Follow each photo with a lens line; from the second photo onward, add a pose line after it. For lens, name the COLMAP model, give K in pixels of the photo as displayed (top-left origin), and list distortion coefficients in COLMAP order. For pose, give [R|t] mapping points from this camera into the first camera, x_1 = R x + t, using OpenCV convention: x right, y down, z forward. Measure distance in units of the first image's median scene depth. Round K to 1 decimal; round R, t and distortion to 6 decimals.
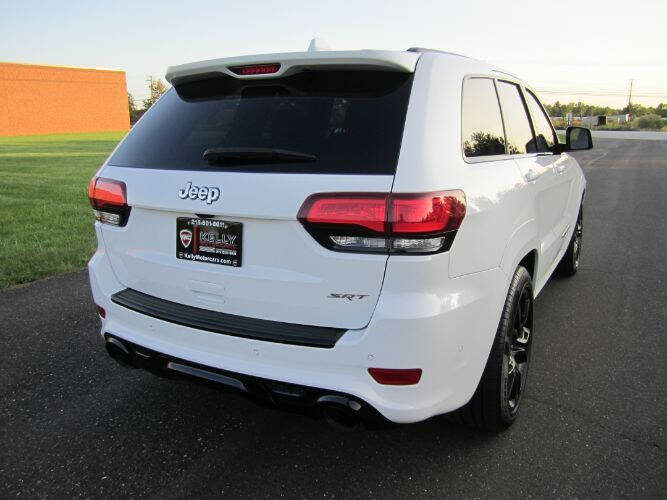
lens RADIAL K [[557.7, 0, 331.2], [0, 557.7, 268.4], [0, 0, 1]] dist [-0.076102, 0.041066]
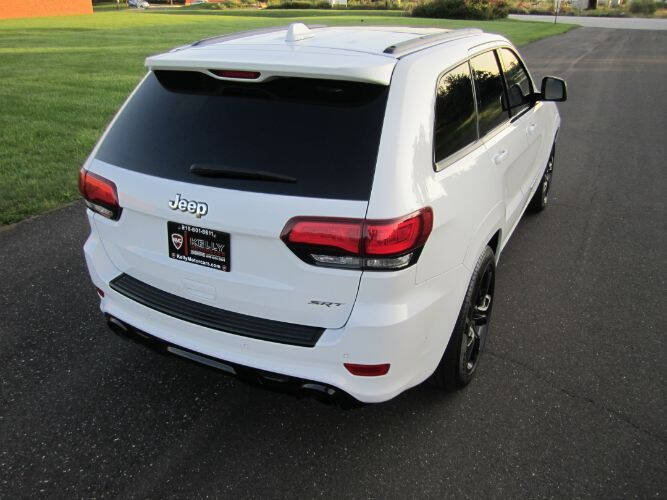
lens RADIAL K [[557.7, 0, 331.2], [0, 557.7, 268.4], [0, 0, 1]] dist [-0.076102, 0.041066]
pose [[0.999284, -0.008071, 0.036977, -0.001243], [0.000323, 0.978780, 0.204915, -0.208993], [-0.037846, -0.204757, 0.978081, -0.078433]]
